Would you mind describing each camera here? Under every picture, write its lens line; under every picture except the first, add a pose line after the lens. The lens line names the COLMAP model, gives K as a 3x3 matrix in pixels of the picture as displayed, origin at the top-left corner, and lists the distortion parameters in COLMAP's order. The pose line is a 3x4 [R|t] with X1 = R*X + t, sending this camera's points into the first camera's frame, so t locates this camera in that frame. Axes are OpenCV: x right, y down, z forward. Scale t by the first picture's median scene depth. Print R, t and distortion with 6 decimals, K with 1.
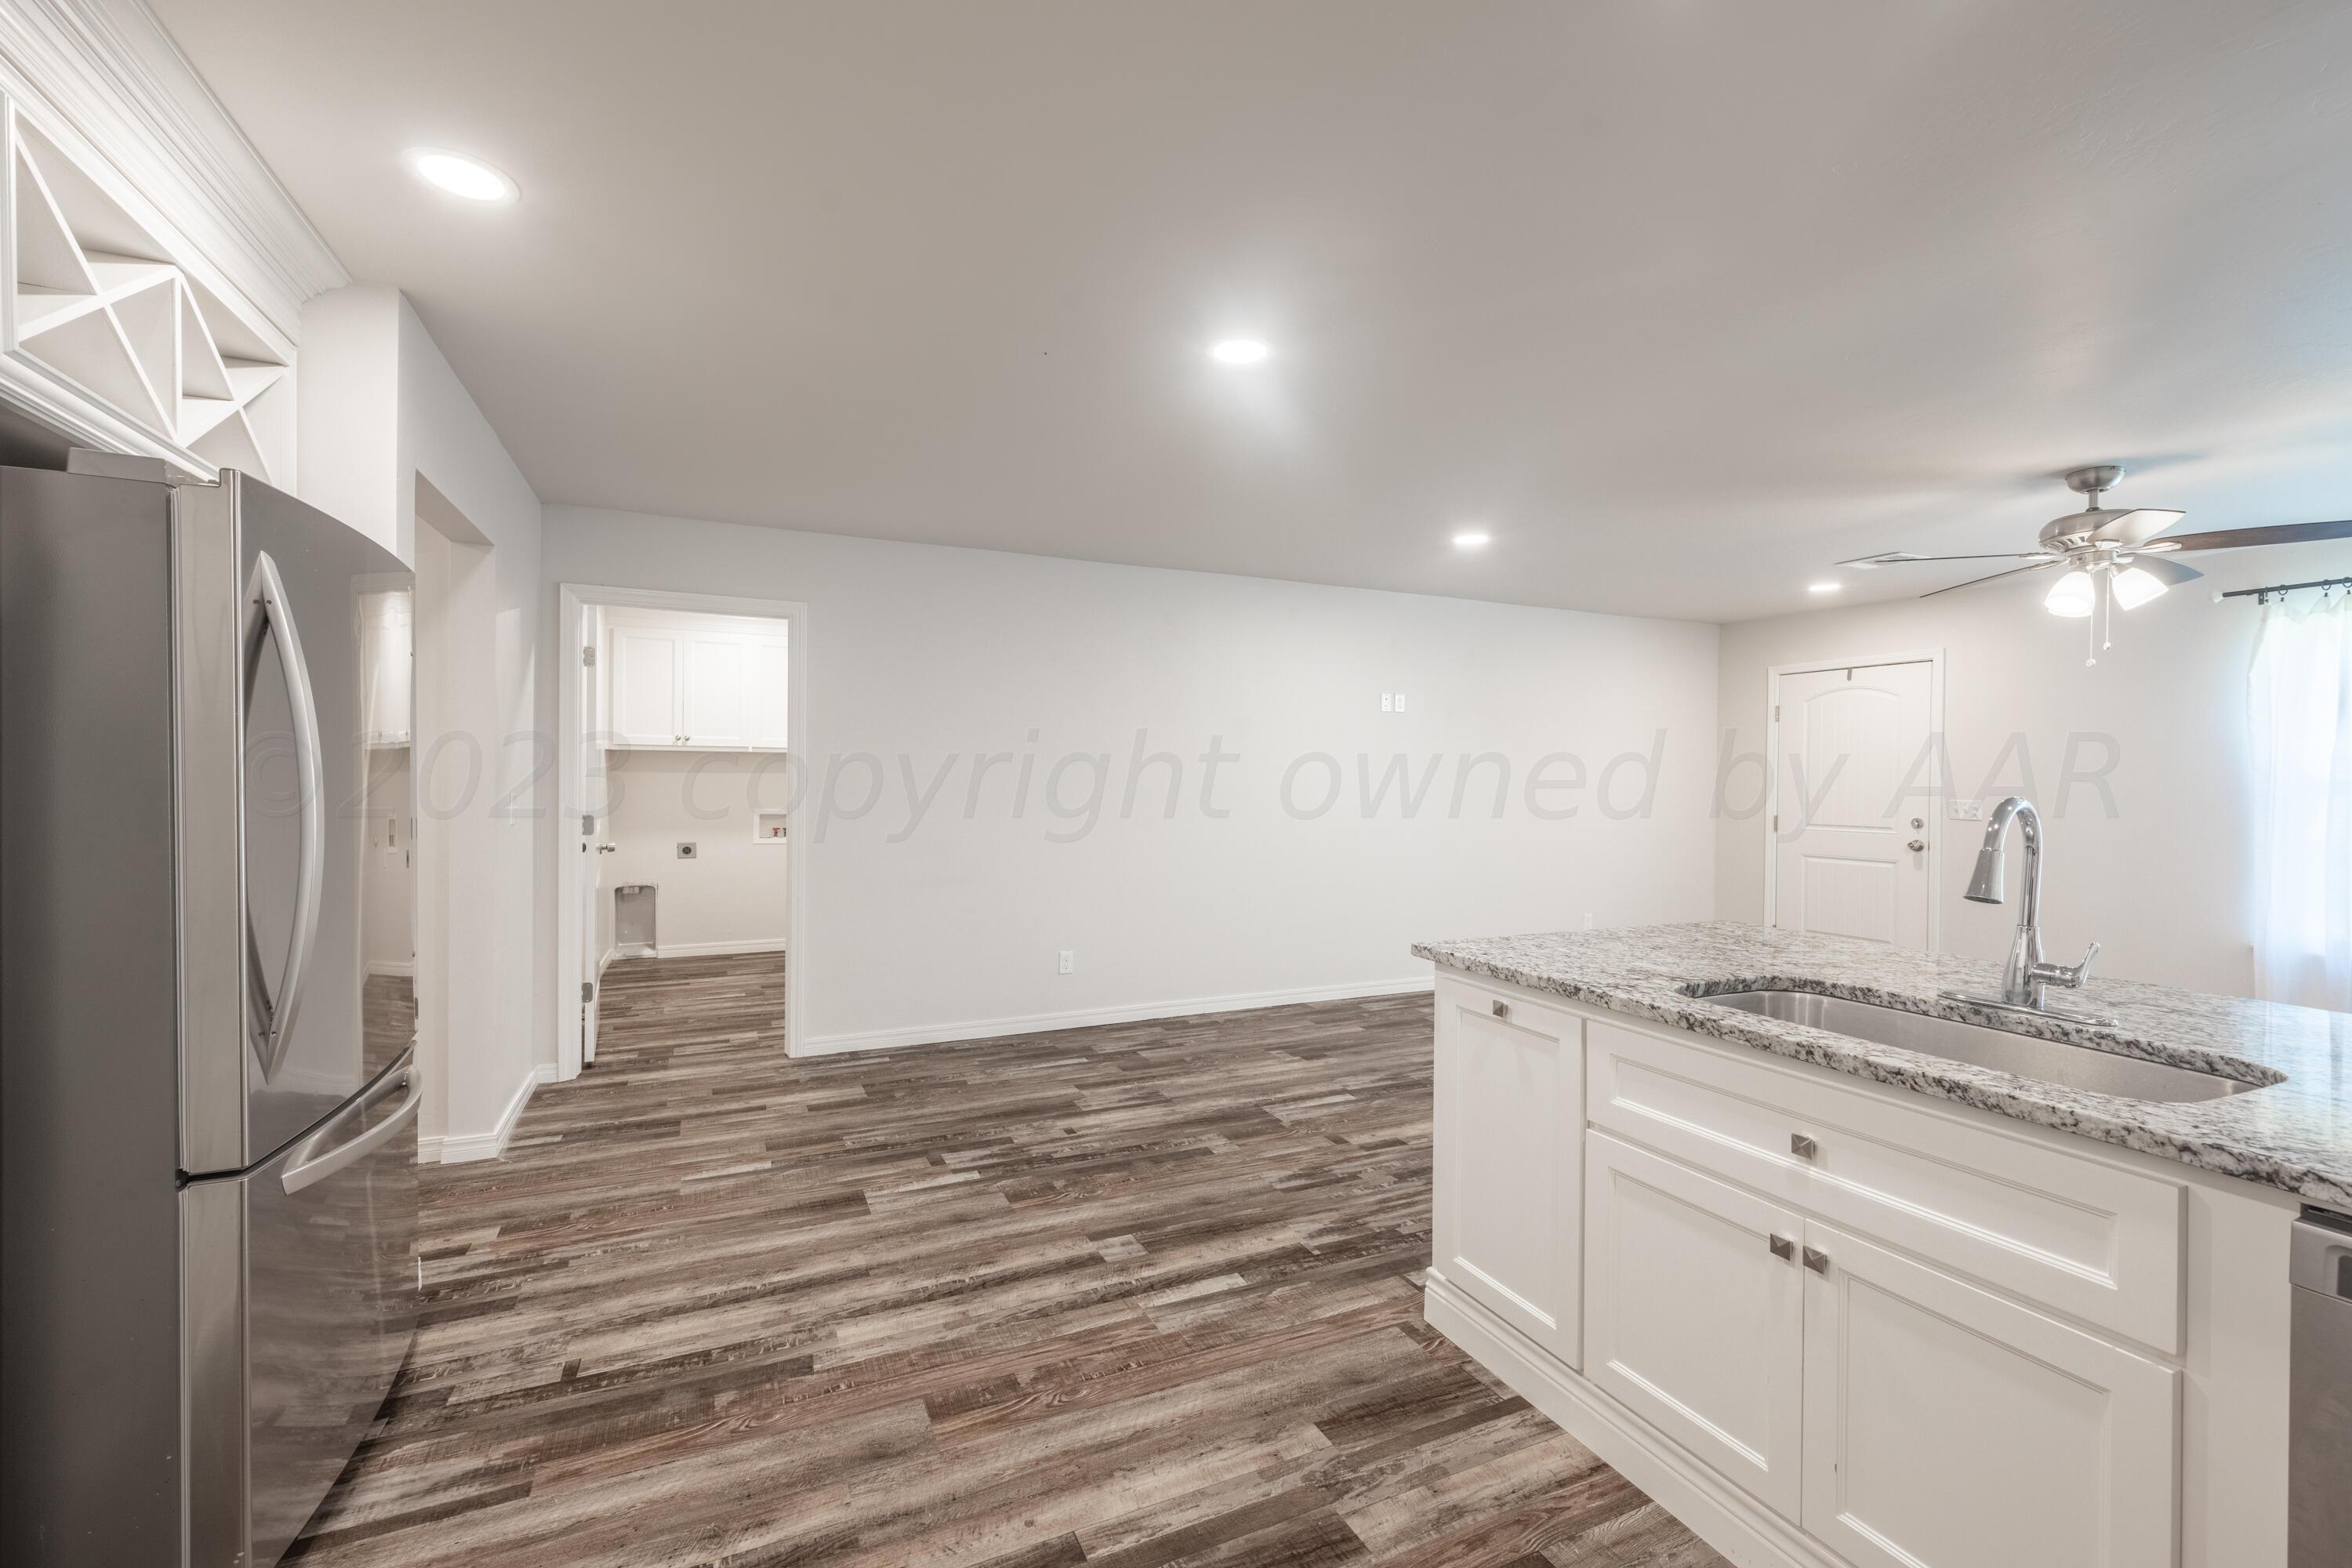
lens RADIAL K [[947.4, 0, 1165.3], [0, 947.4, 786.5], [0, 0, 1]] dist [-0.001827, 0.000966]
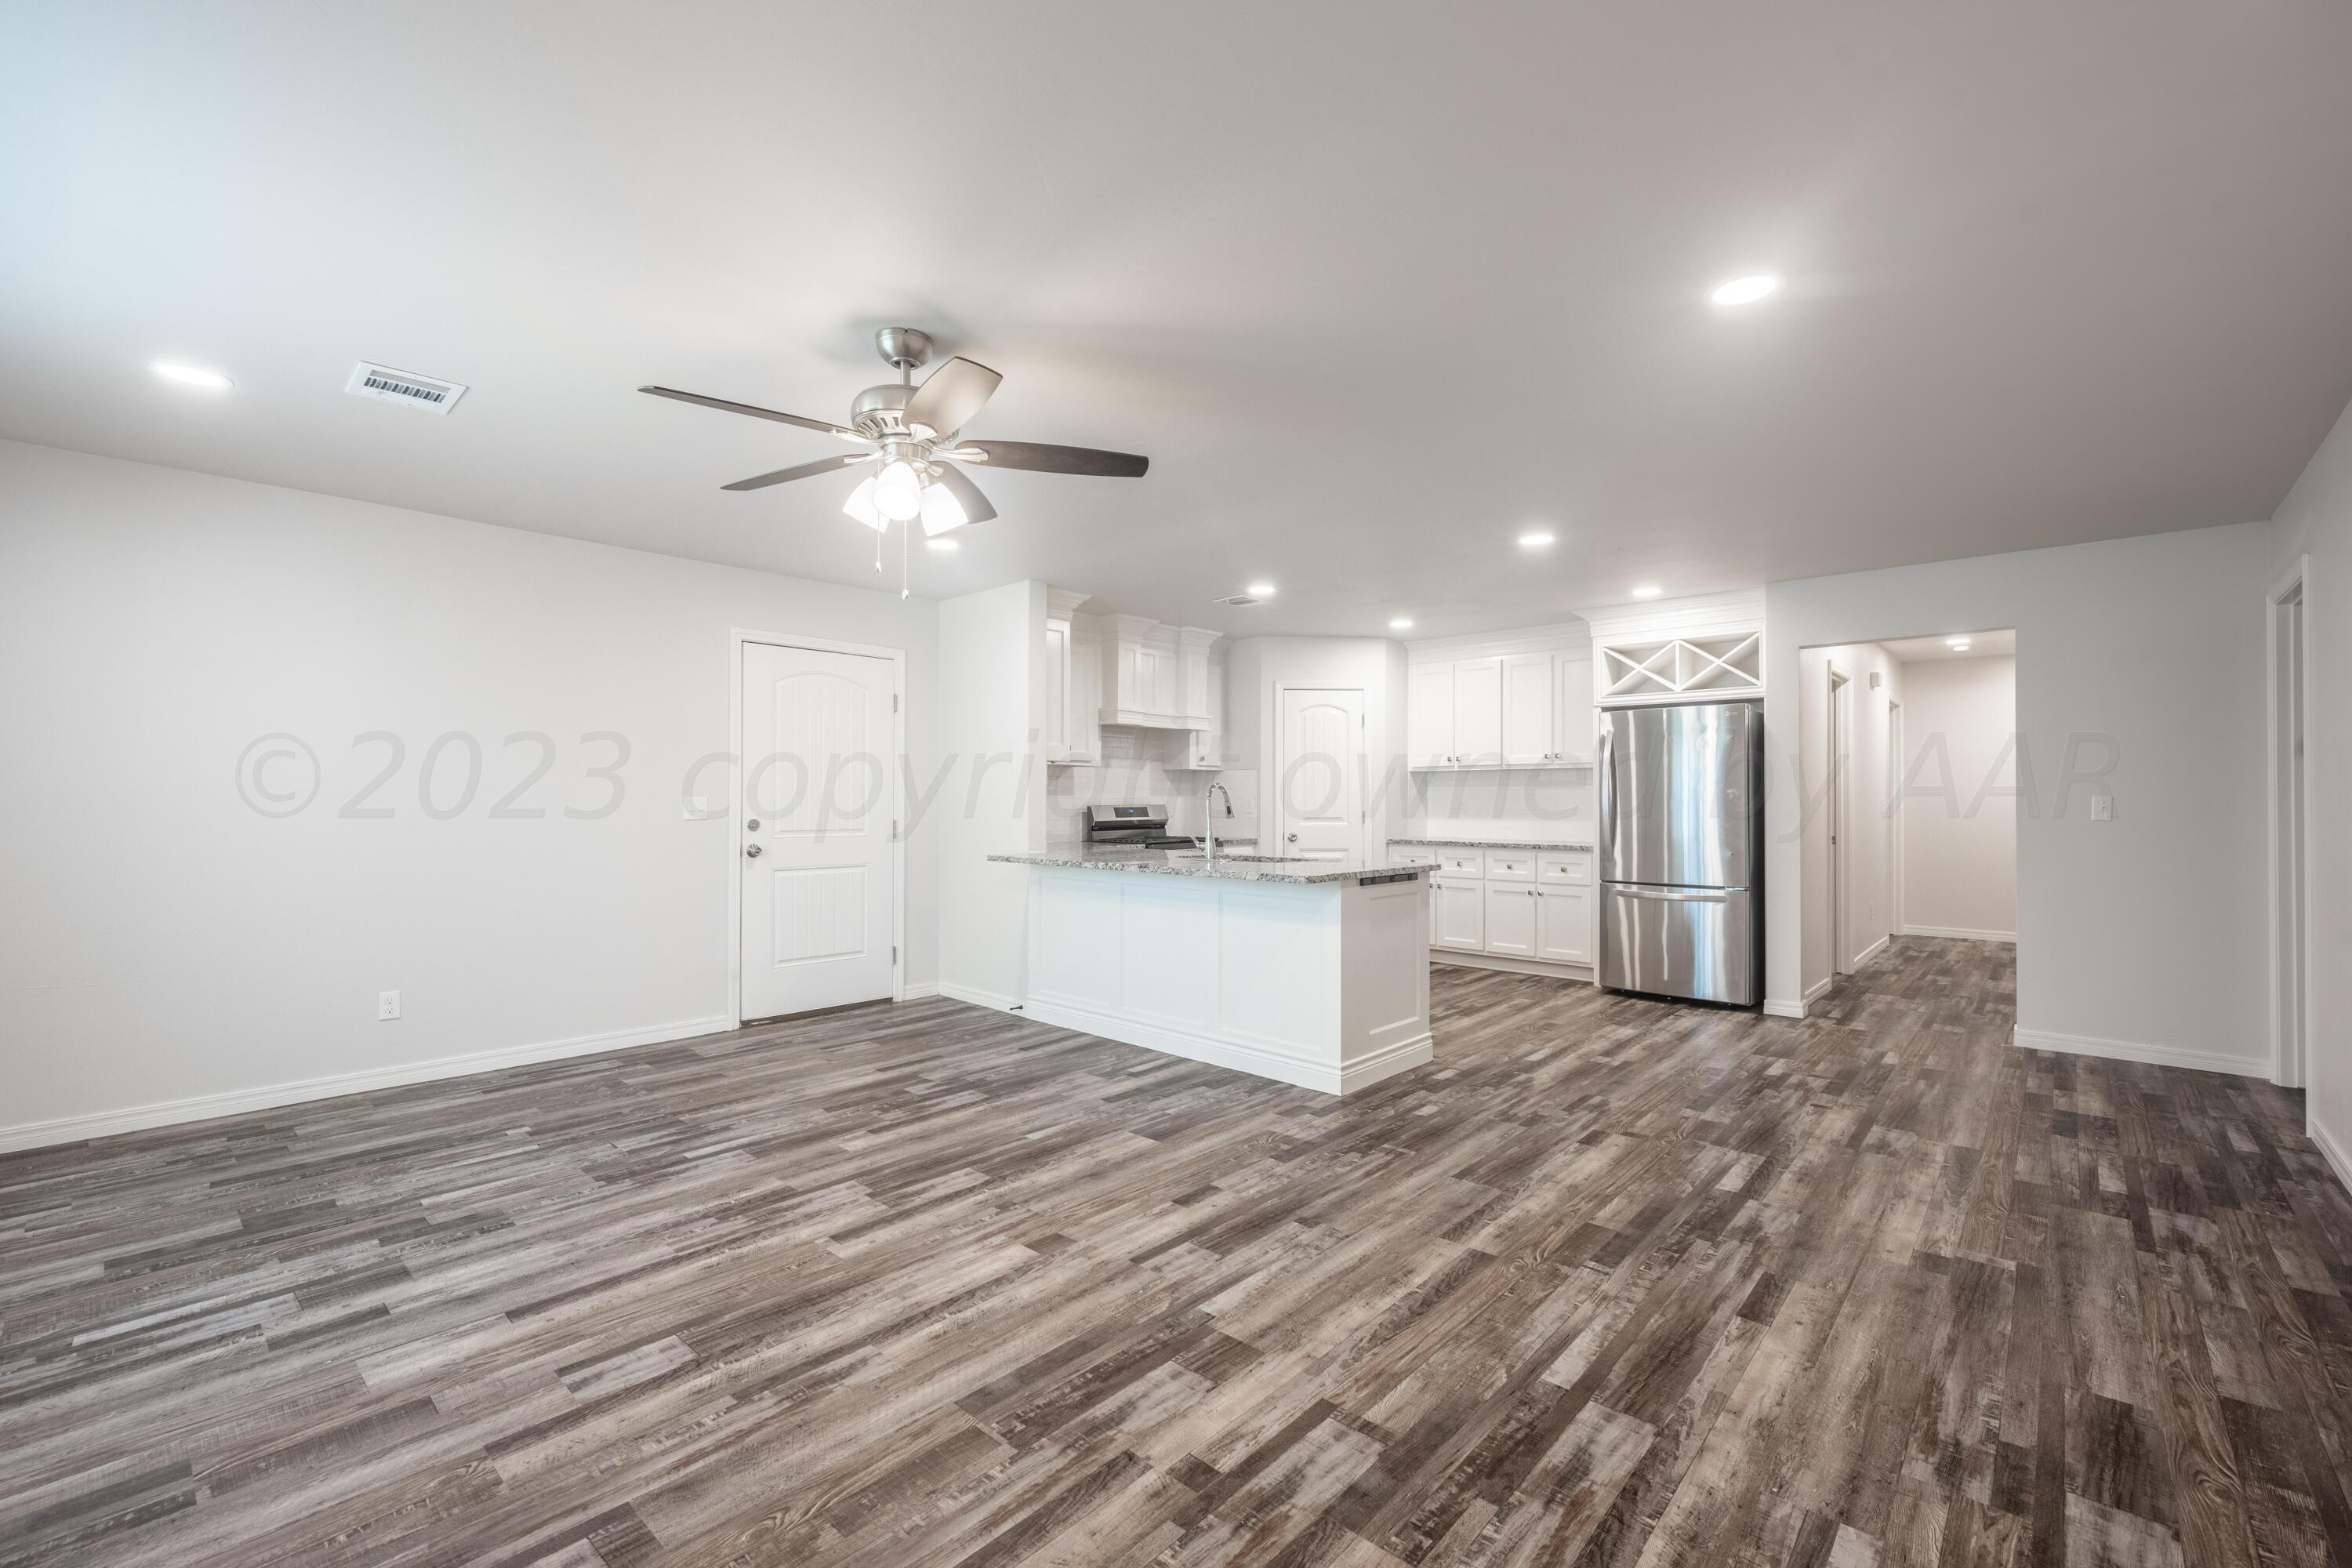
lens RADIAL K [[988.9, 0, 1211.7], [0, 988.9, 790.0], [0, 0, 1]] dist [-0.011489, 0.000557]
pose [[-0.897610, -0.016549, -0.440481, 1.117694], [-0.016609, 0.999855, -0.003719, 0.018871], [0.440478, 0.003977, -0.897754, 1.851180]]
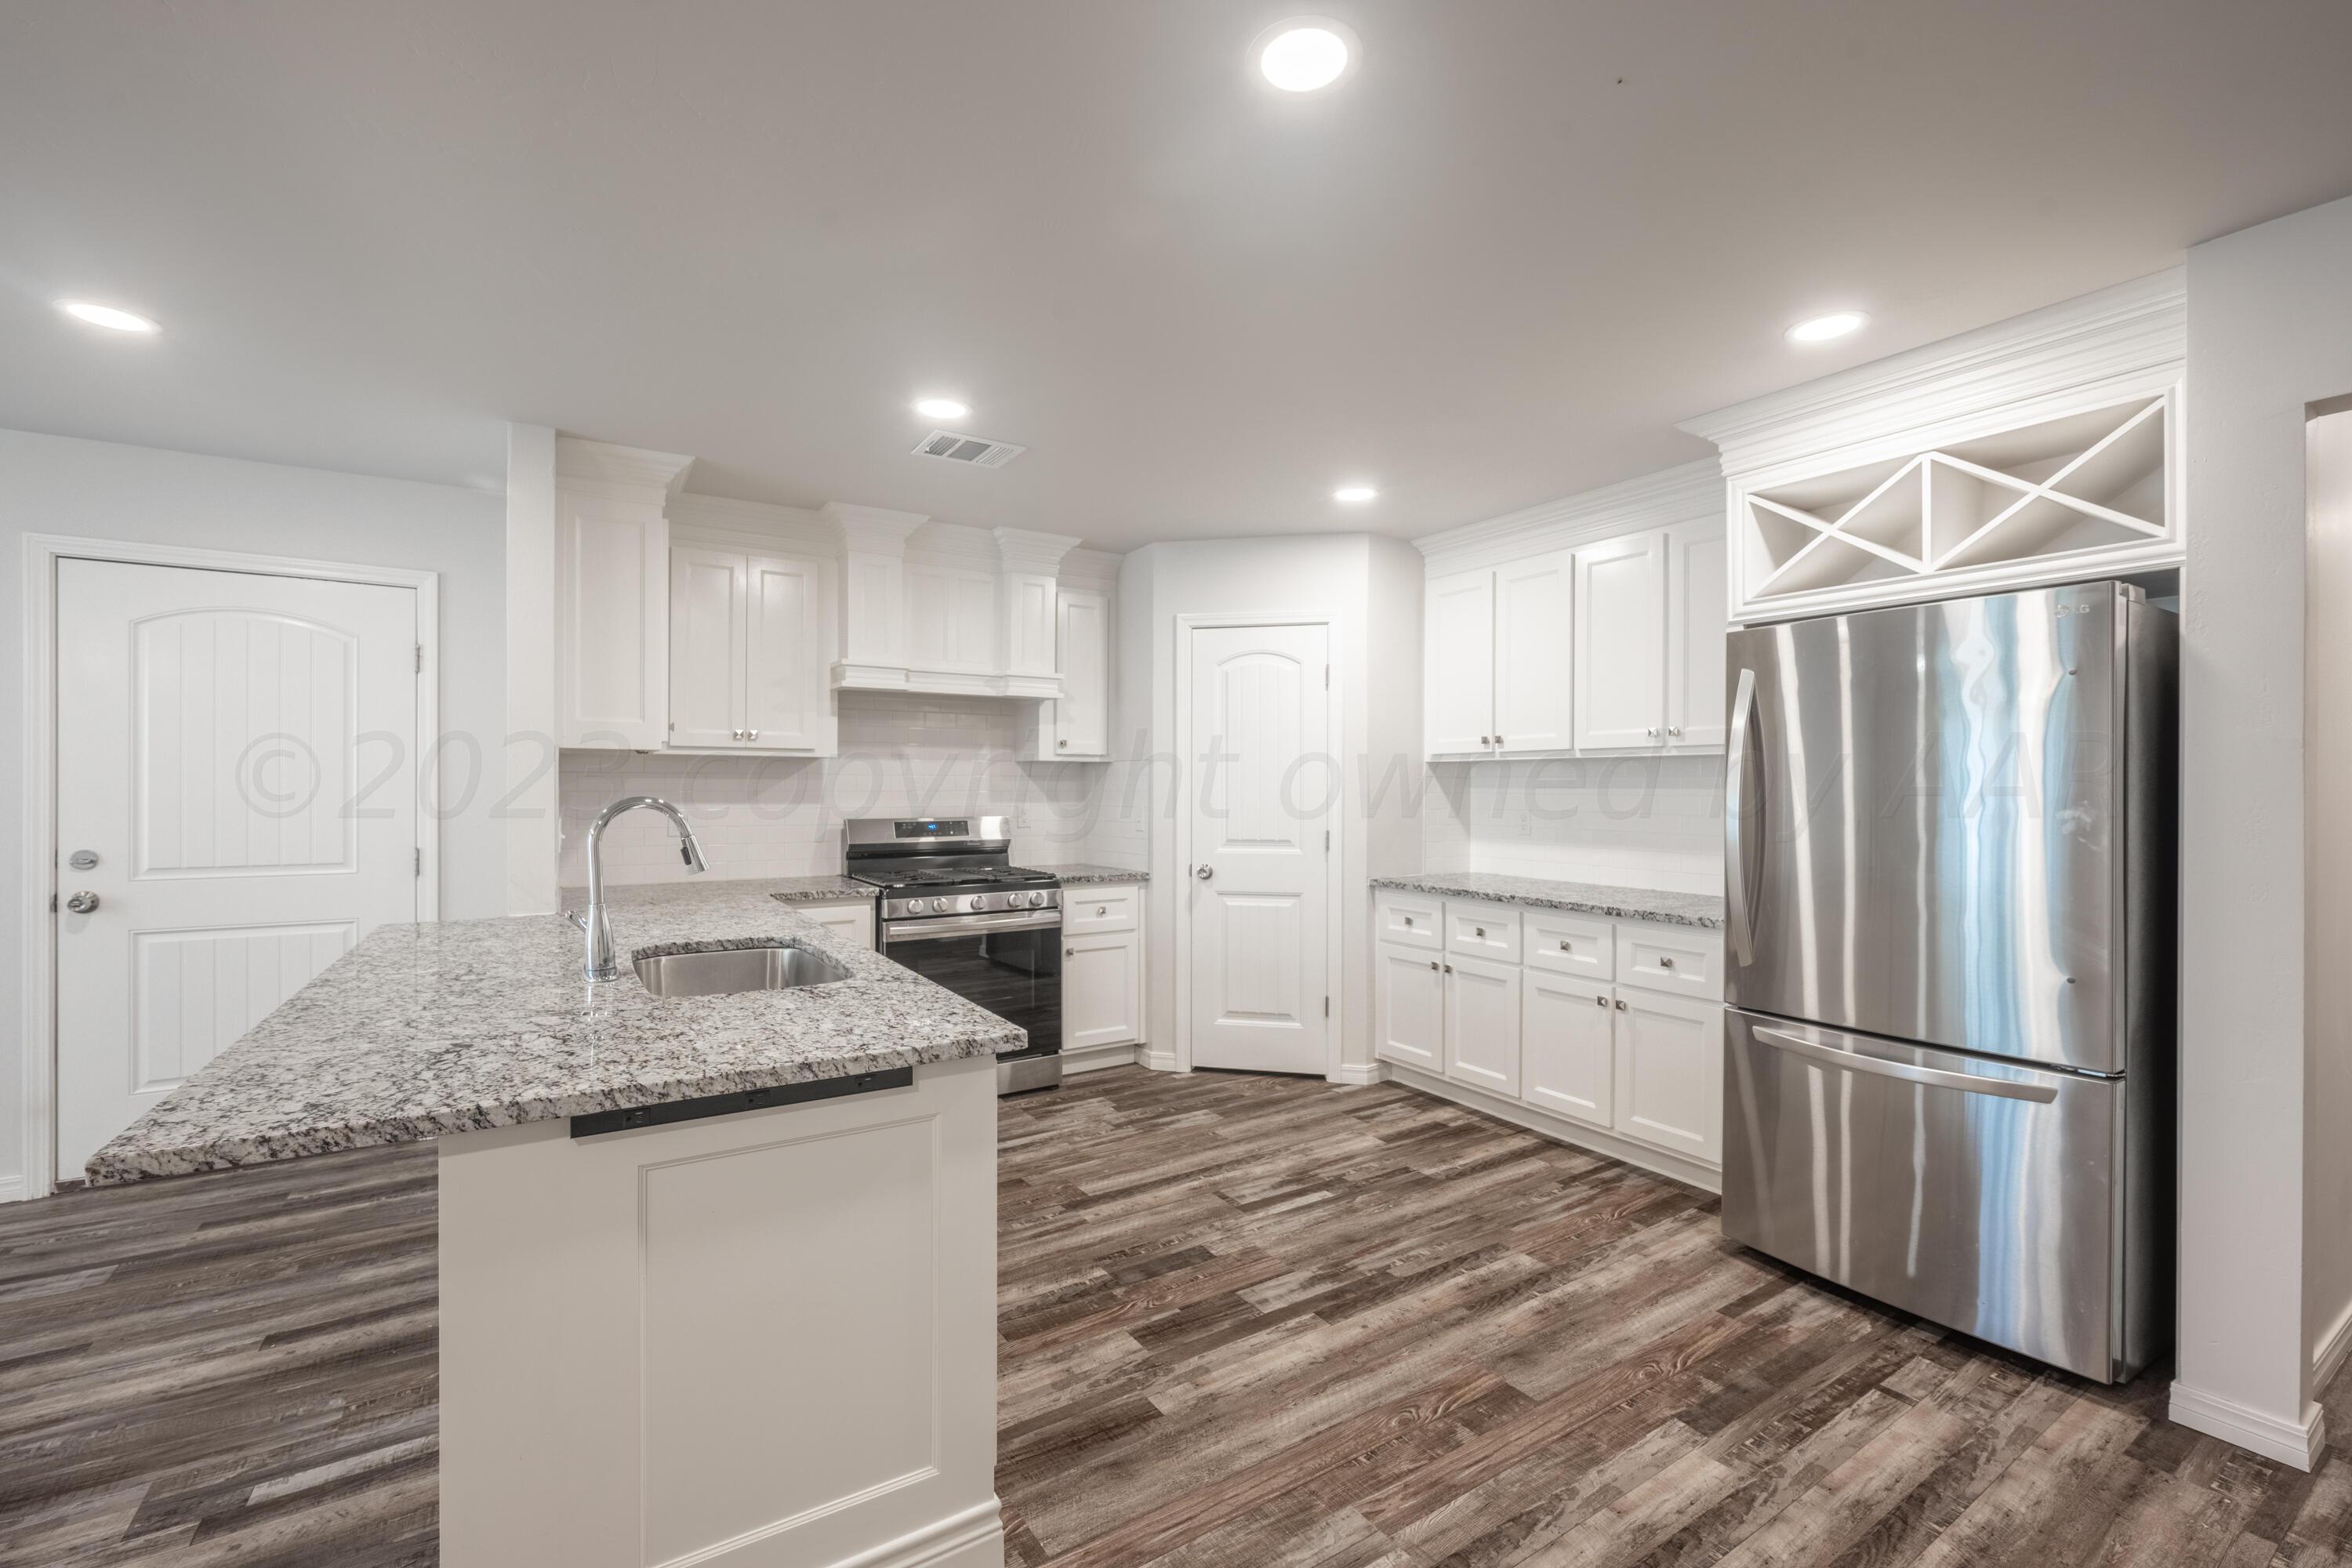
lens RADIAL K [[988.9, 0, 1180.4], [0, 988.9, 782.2], [0, 0, 1]] dist [-0.011489, 0.000557]
pose [[-0.986913, -0.013690, -0.160672, 0.190755], [-0.015332, 0.999842, 0.008982, -0.019620], [0.160524, 0.011328, -0.986967, 1.223172]]
